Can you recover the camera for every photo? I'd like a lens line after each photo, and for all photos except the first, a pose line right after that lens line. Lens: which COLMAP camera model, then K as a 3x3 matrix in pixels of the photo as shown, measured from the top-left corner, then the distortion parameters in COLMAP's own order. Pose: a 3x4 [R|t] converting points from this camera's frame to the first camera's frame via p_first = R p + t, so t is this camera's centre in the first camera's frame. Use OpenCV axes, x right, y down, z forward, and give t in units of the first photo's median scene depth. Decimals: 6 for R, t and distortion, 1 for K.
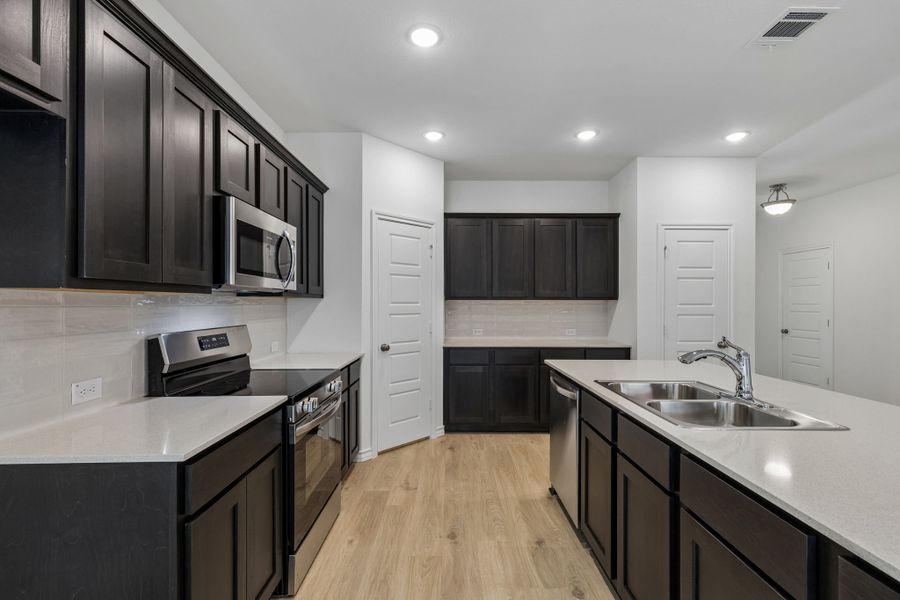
lens RADIAL K [[405.1, 0, 453.9], [0, 405.1, 306.8], [0, 0, 1]] dist [0.010167, -0.000929]
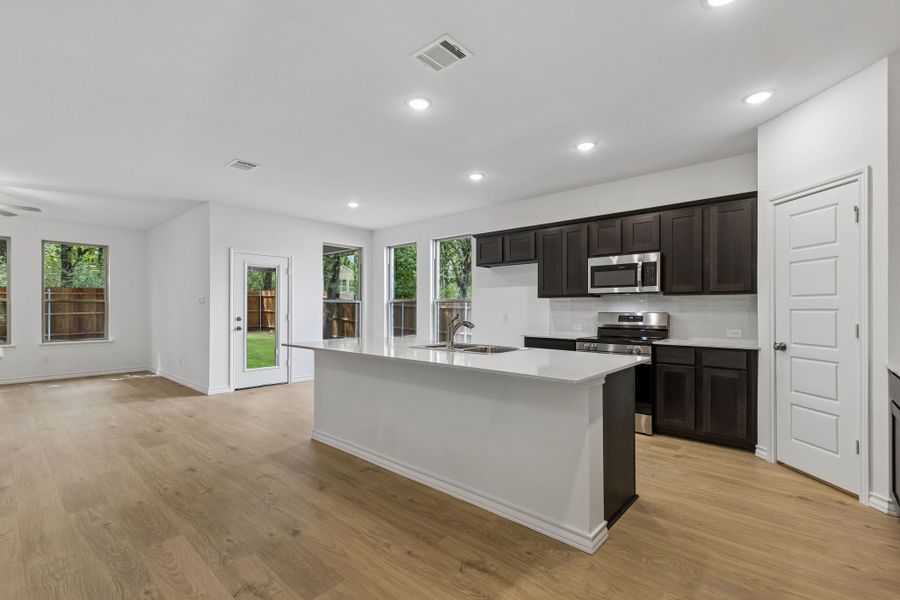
lens RADIAL K [[405.1, 0, 453.9], [0, 405.1, 306.8], [0, 0, 1]] dist [0.010167, -0.000929]
pose [[-0.666726, -0.005552, -0.745282, 1.260710], [-0.009093, 0.999958, 0.000686, 0.025523], [0.745248, 0.007234, -0.666749, 1.369802]]
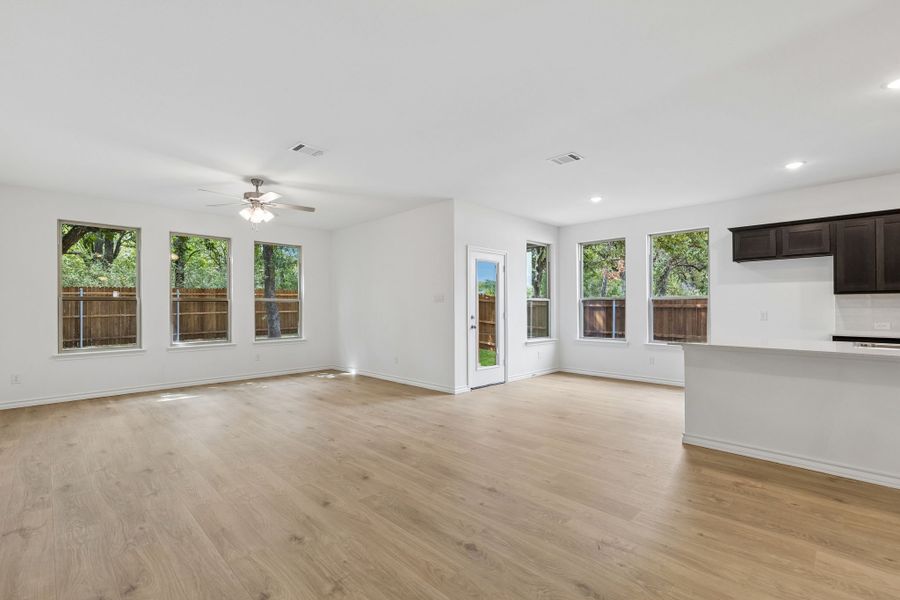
lens RADIAL K [[406.5, 0, 459.3], [0, 406.5, 299.9], [0, 0, 1]] dist [0.013730, -0.000315]
pose [[-0.698444, -0.014323, -0.715522, 1.999904], [-0.005996, 0.999882, -0.014161, 0.042356], [0.715640, -0.005600, -0.698447, 0.503116]]
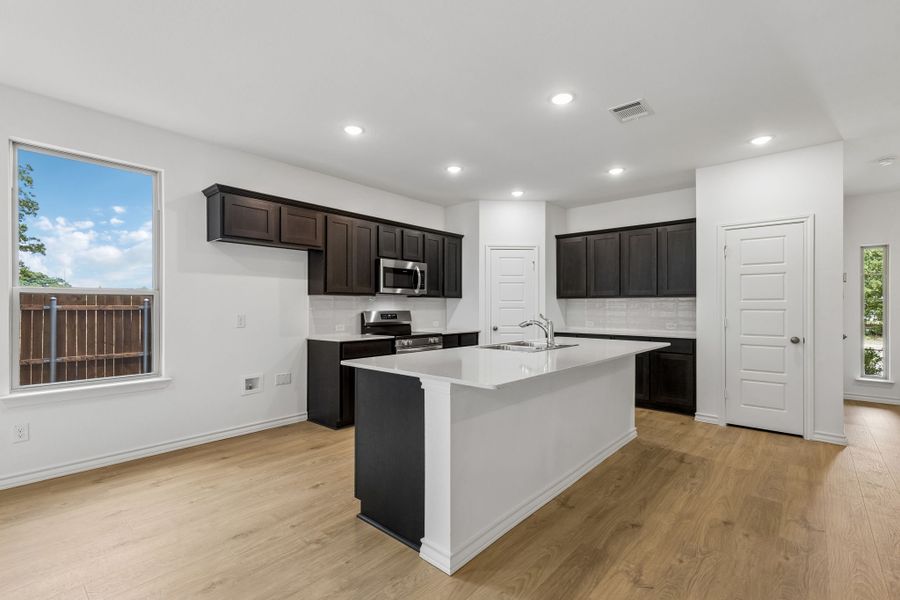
lens RADIAL K [[405.1, 0, 453.9], [0, 405.1, 306.8], [0, 0, 1]] dist [0.010167, -0.000929]
pose [[0.746792, -0.001213, -0.665057, 1.006299], [-0.005978, 0.999946, -0.008535, 0.038013], [0.665031, 0.010350, 0.746744, -0.407539]]
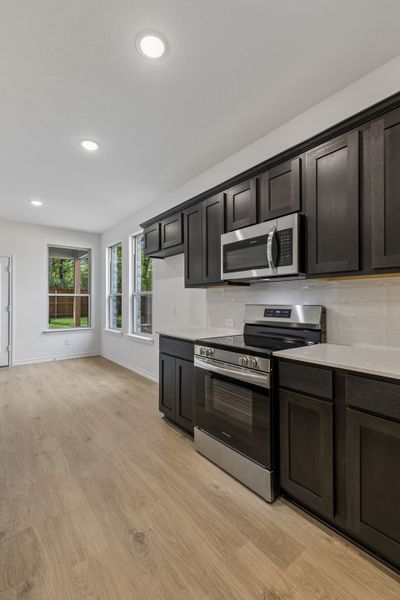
lens RADIAL K [[273.3, 0, 202.5], [0, 273.3, 298.2], [0, 0, 1]] dist [0.002088, -0.000003]
pose [[-0.792703, -0.006201, -0.609577, 0.218416], [-0.004554, 0.999981, -0.004250, 0.027458], [0.609591, -0.000593, -0.792716, 1.320272]]
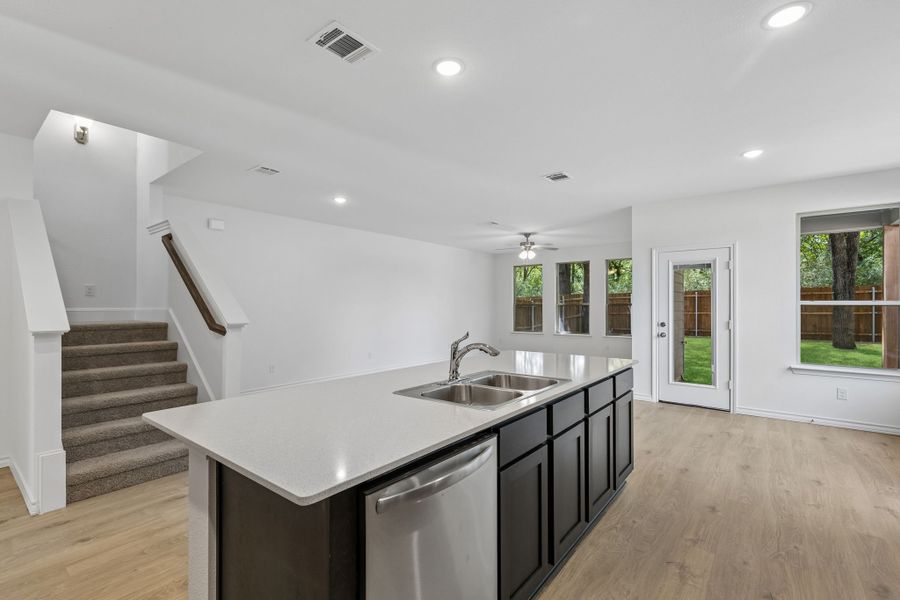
lens RADIAL K [[405.1, 0, 453.9], [0, 405.1, 306.8], [0, 0, 1]] dist [0.010167, -0.000929]
pose [[-0.782896, -0.003889, 0.622141, -0.040410], [0.004124, 0.999926, 0.011439, -0.011556], [-0.622139, 0.011522, -0.782822, 1.250677]]
